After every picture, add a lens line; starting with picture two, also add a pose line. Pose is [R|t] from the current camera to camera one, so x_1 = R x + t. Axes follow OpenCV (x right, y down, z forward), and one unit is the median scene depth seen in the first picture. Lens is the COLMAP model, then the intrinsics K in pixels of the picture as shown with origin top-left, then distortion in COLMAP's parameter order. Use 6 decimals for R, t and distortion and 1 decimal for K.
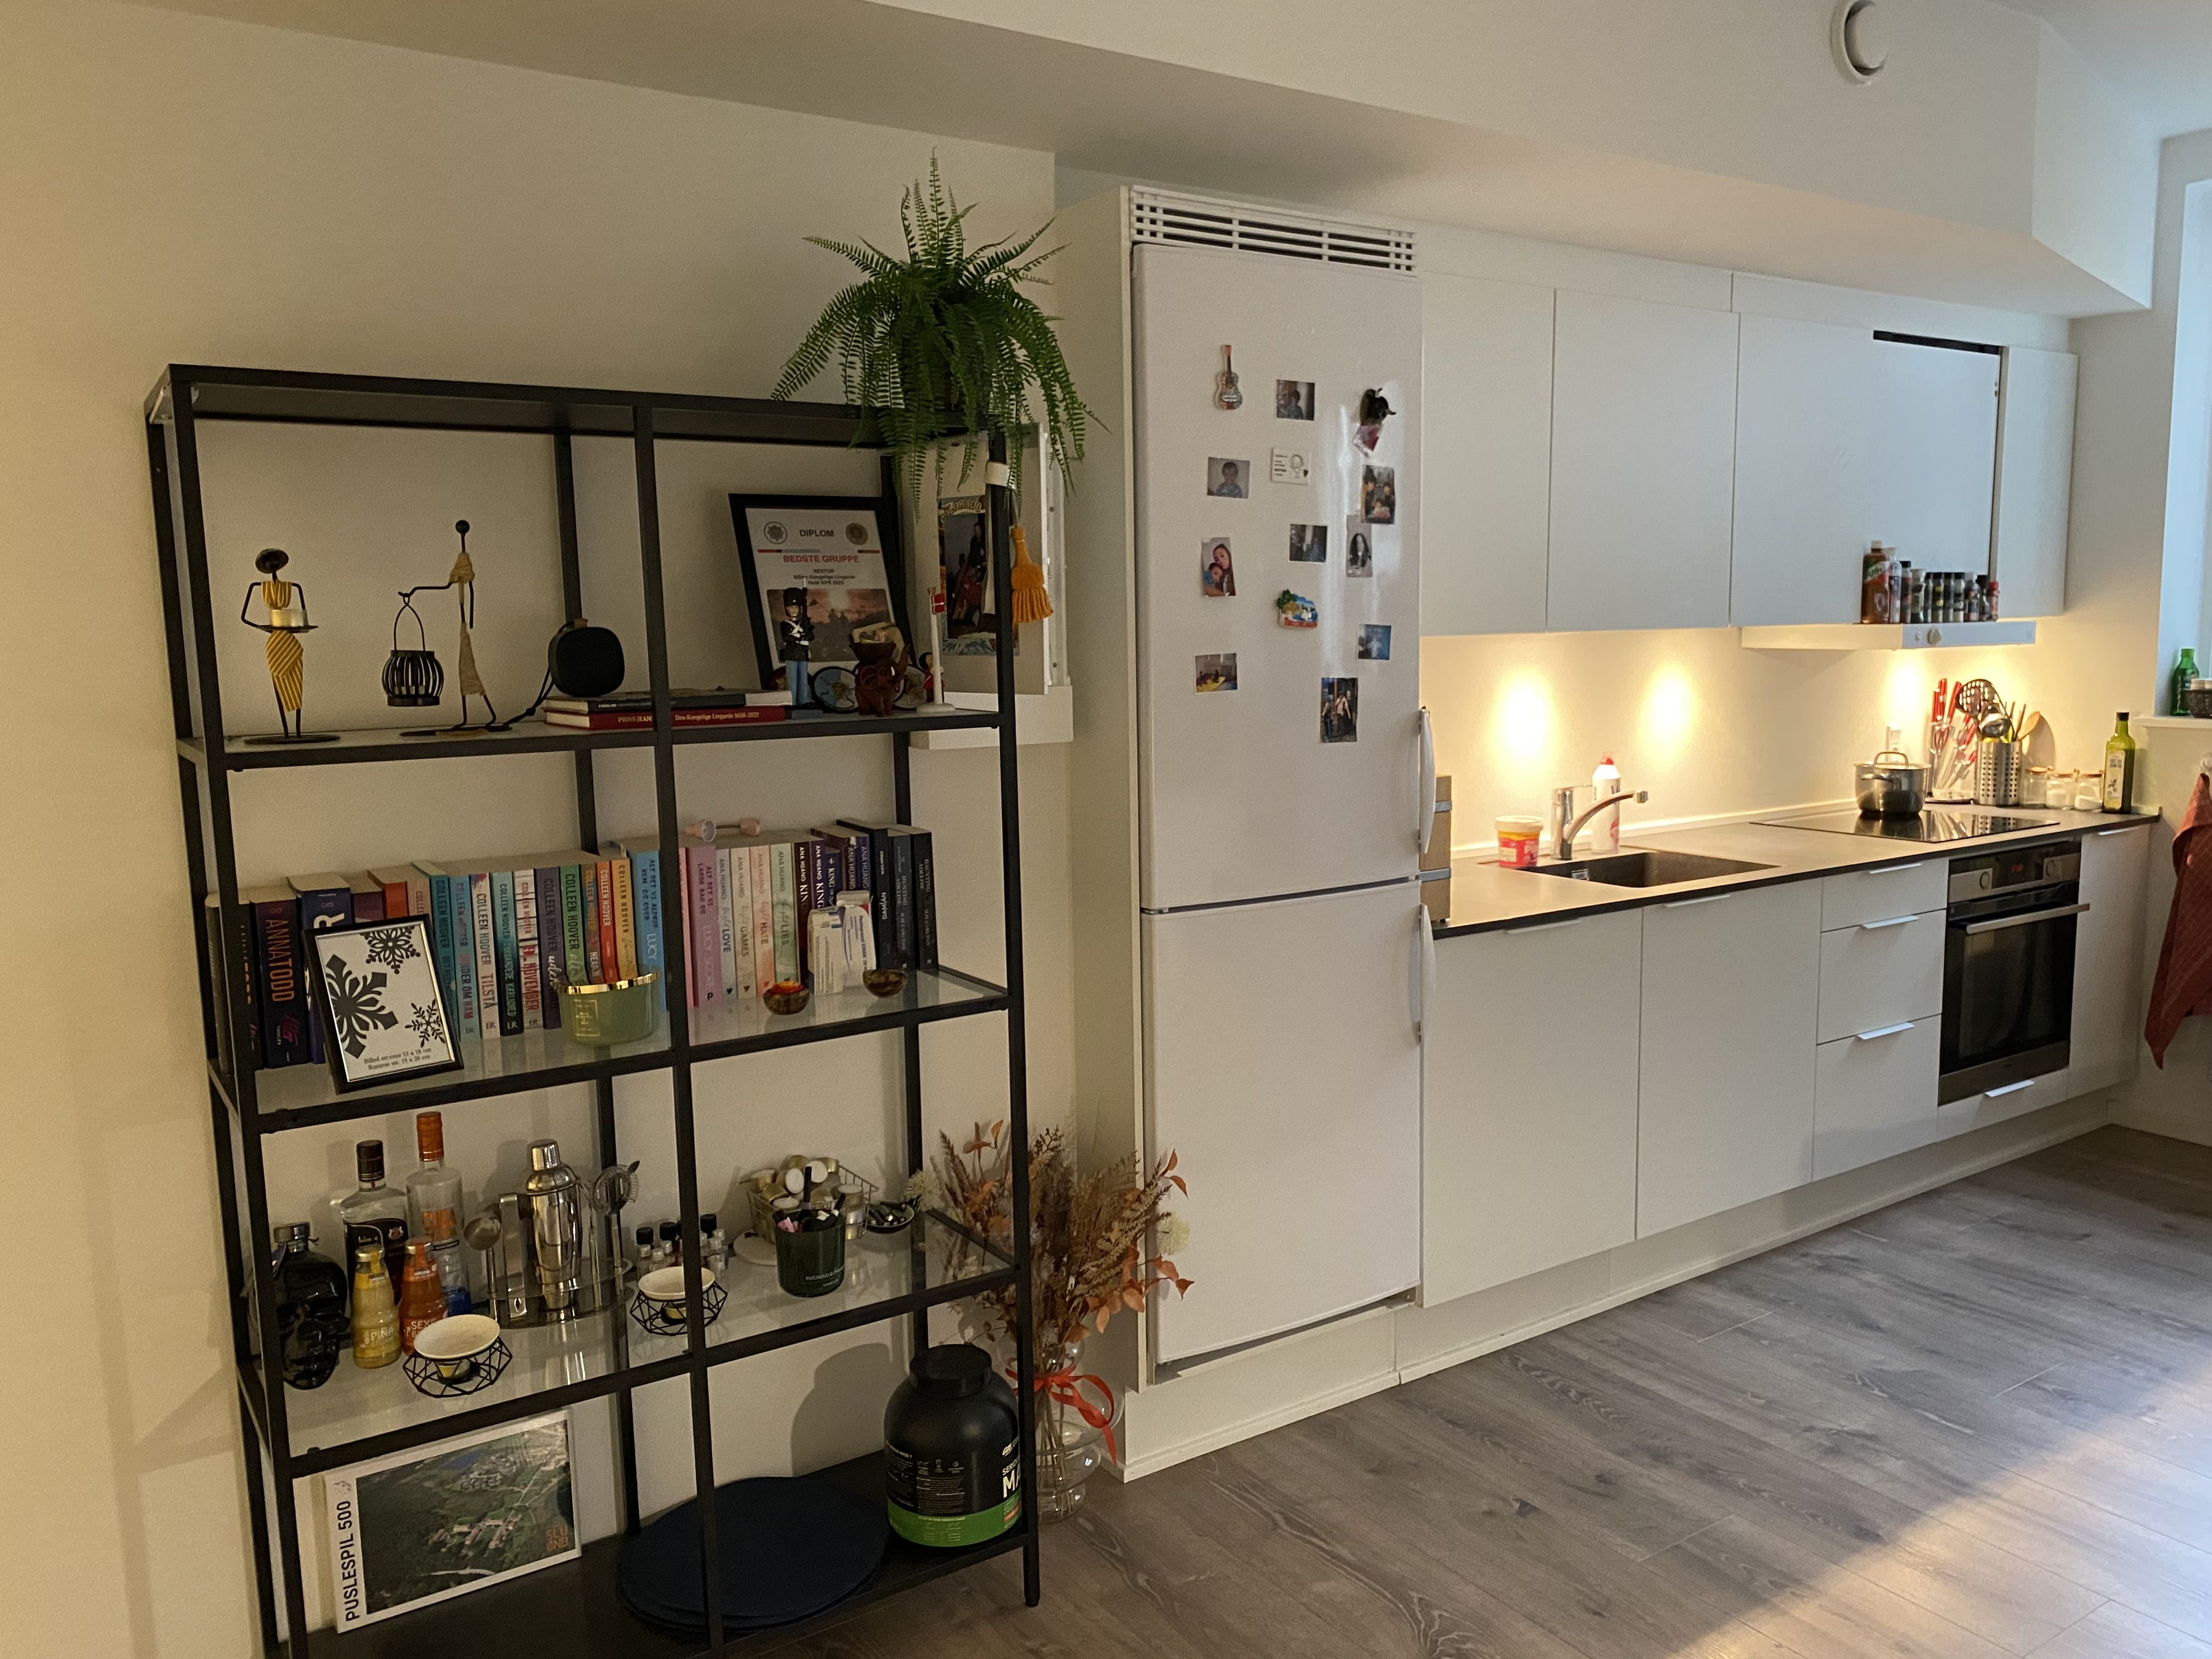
lens RADIAL K [[1708.1, 0, 1113.6], [0, 1708.1, 835.8], [0, 0, 1]] dist [0.064765, -0.081419]
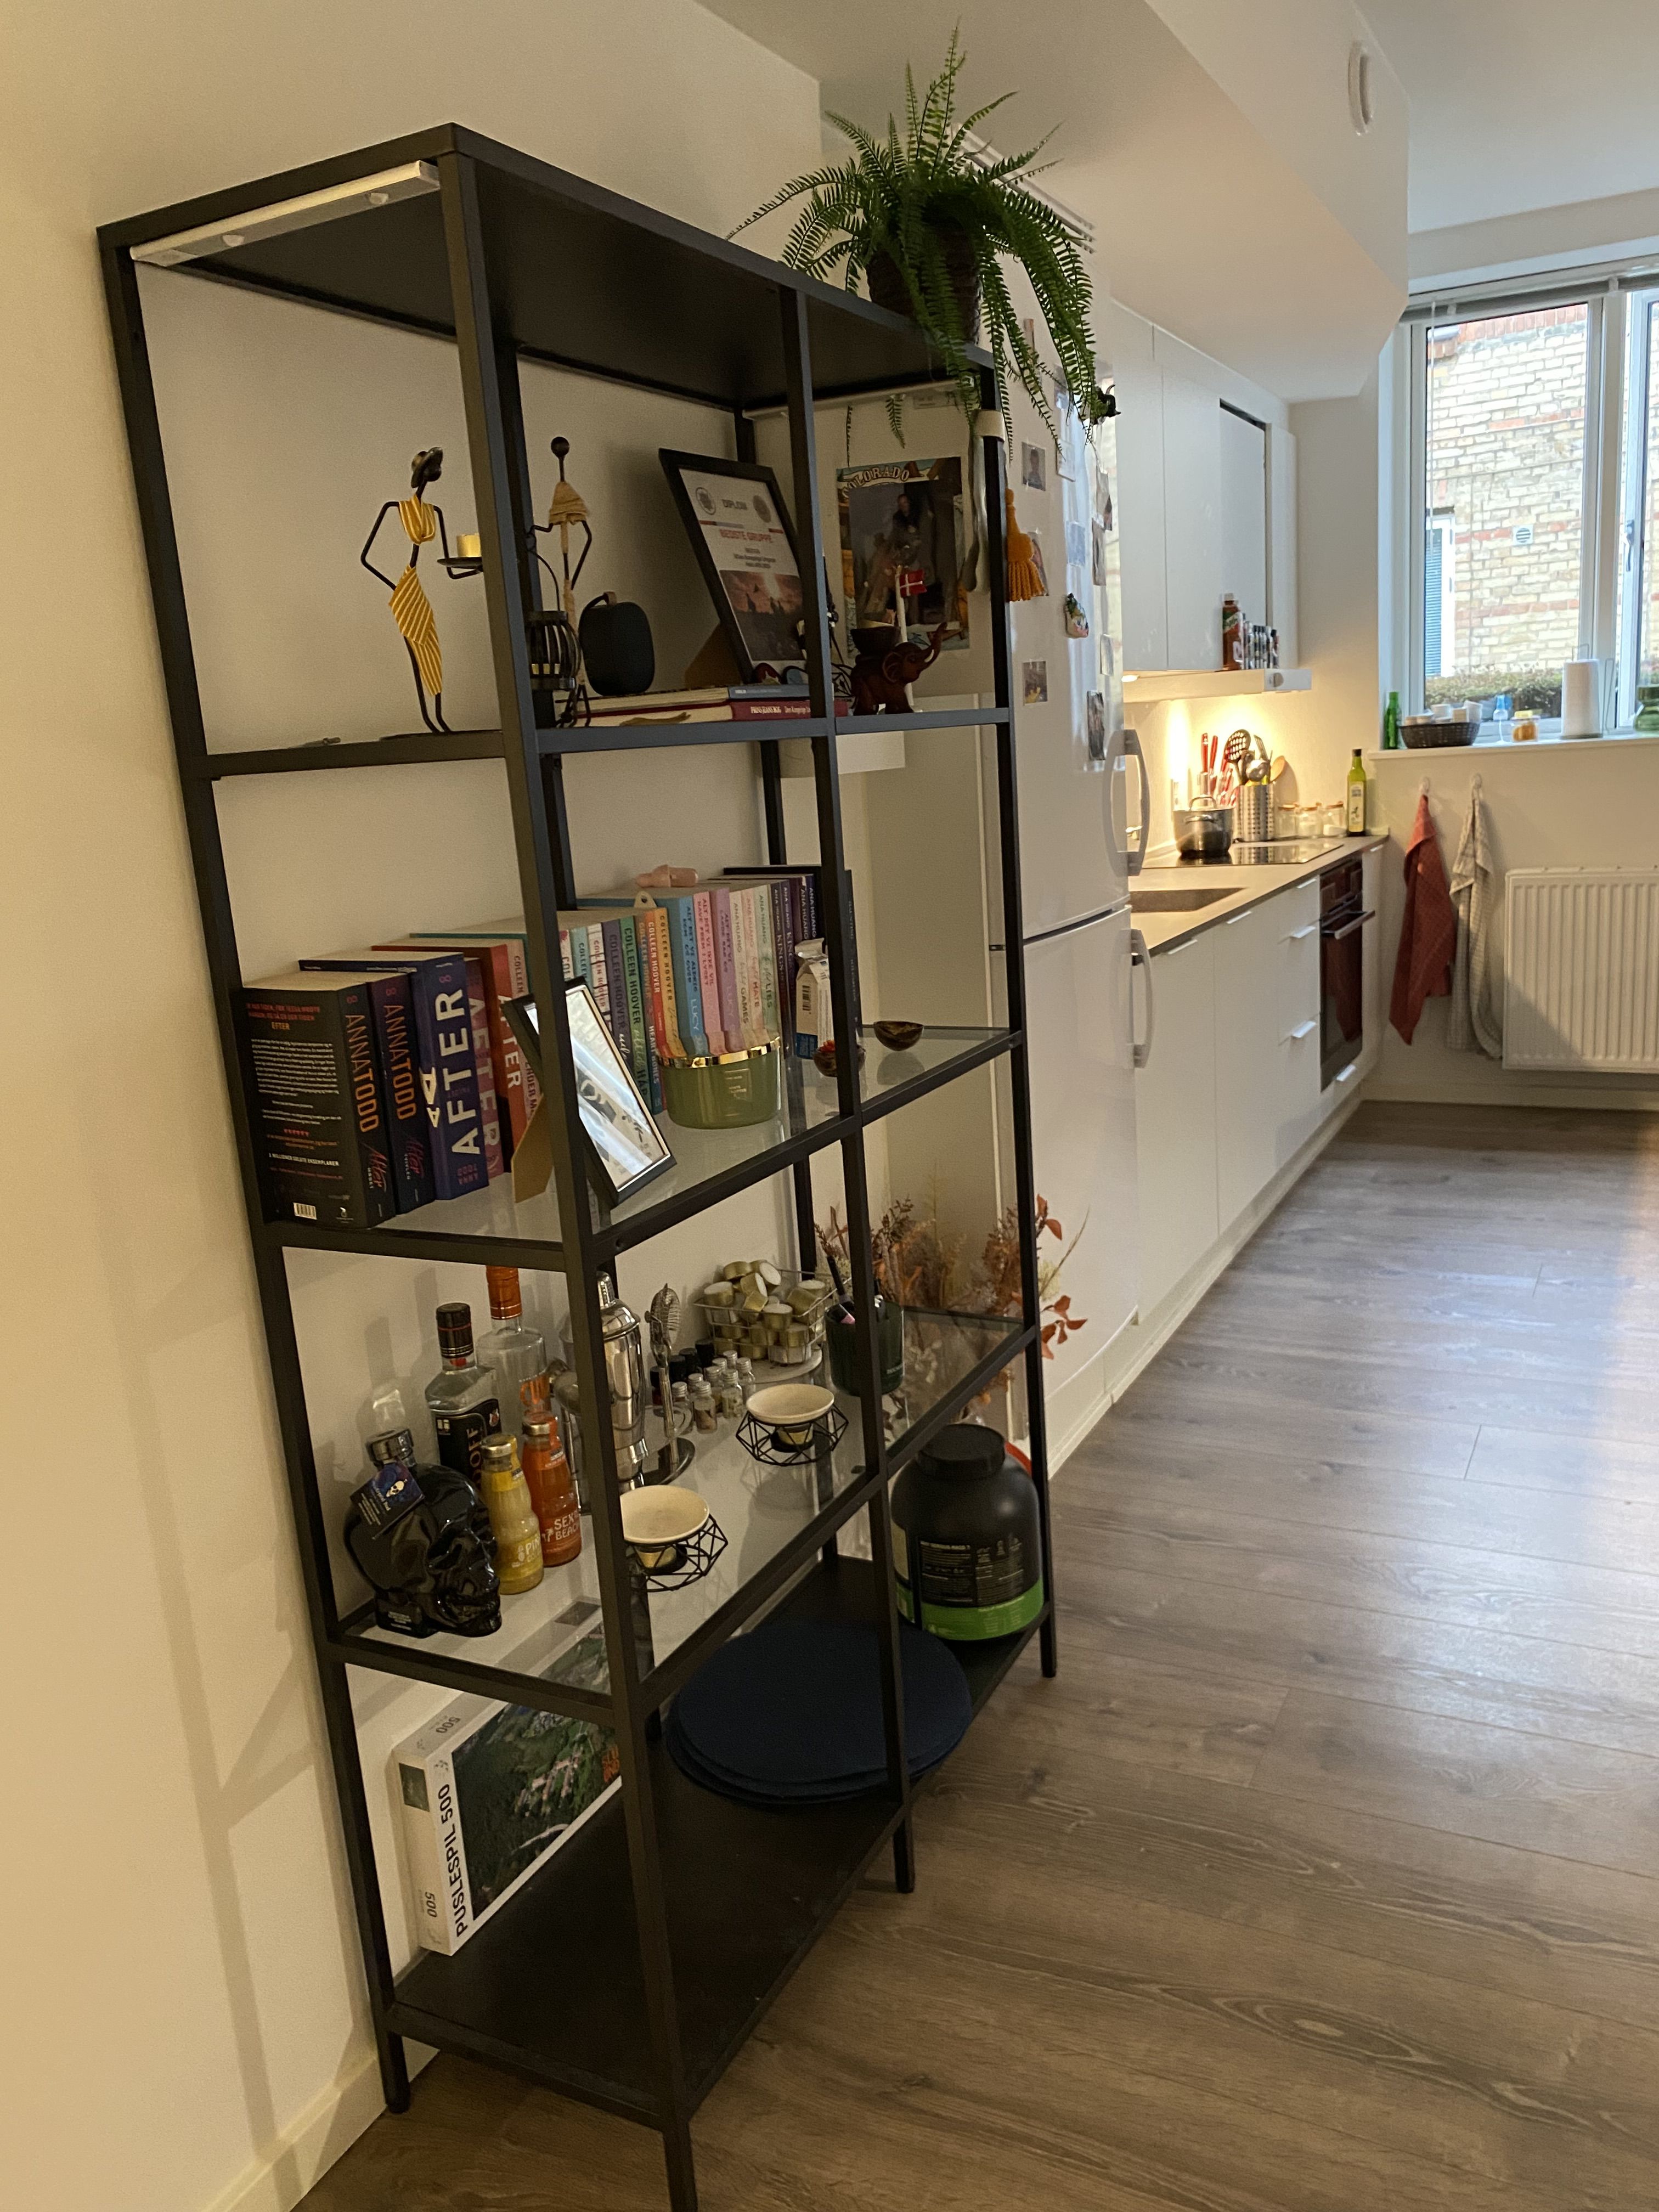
lens RADIAL K [[1708.1, 0, 834.4], [0, 1708.1, 1115.7], [0, 0, 1]] dist [0.064765, -0.081419]
pose [[0.869746, -0.147806, 0.470845, -0.459840], [0.116495, 0.988623, 0.095154, 0.032795], [-0.479552, -0.027909, 0.877070, 0.200397]]
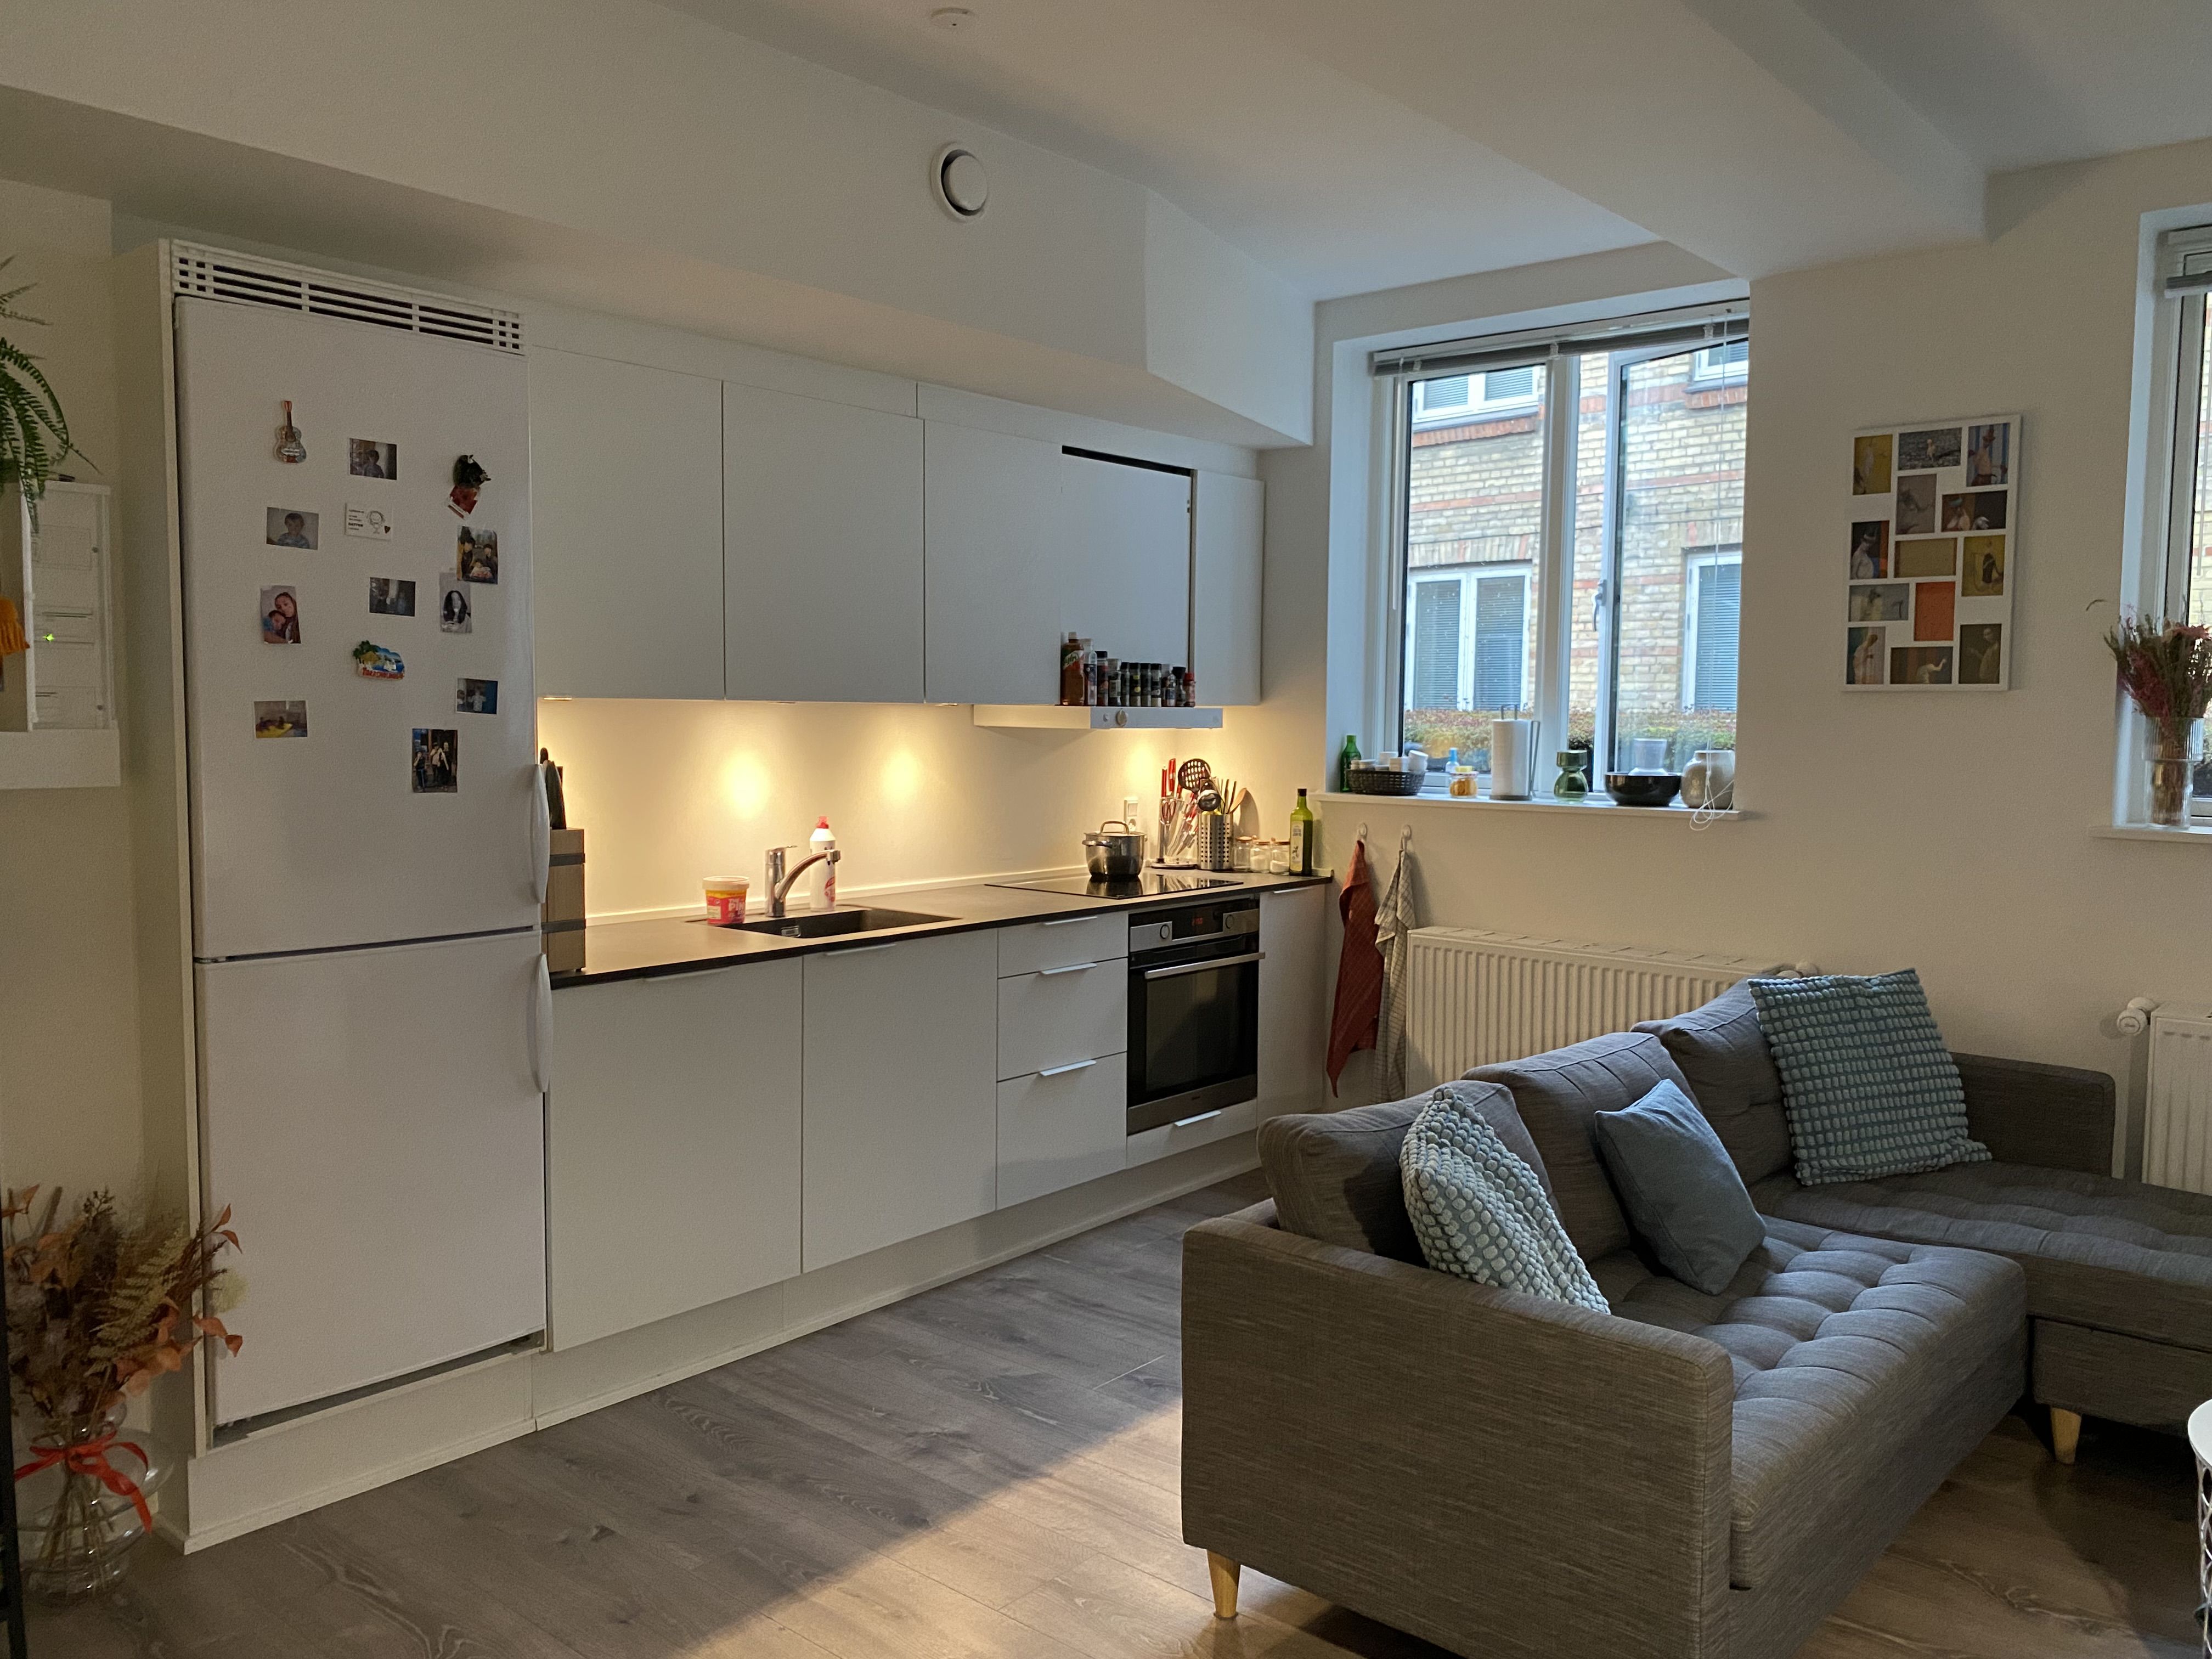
lens RADIAL K [[1708.1, 0, 1124.3], [0, 1708.1, 818.7], [0, 0, 1]] dist [0.064765, -0.081419]
pose [[0.963251, 0.005999, 0.268537, 0.238130], [0.011663, 0.997874, -0.064127, 0.030155], [-0.268351, 0.064902, 0.961132, -0.094273]]
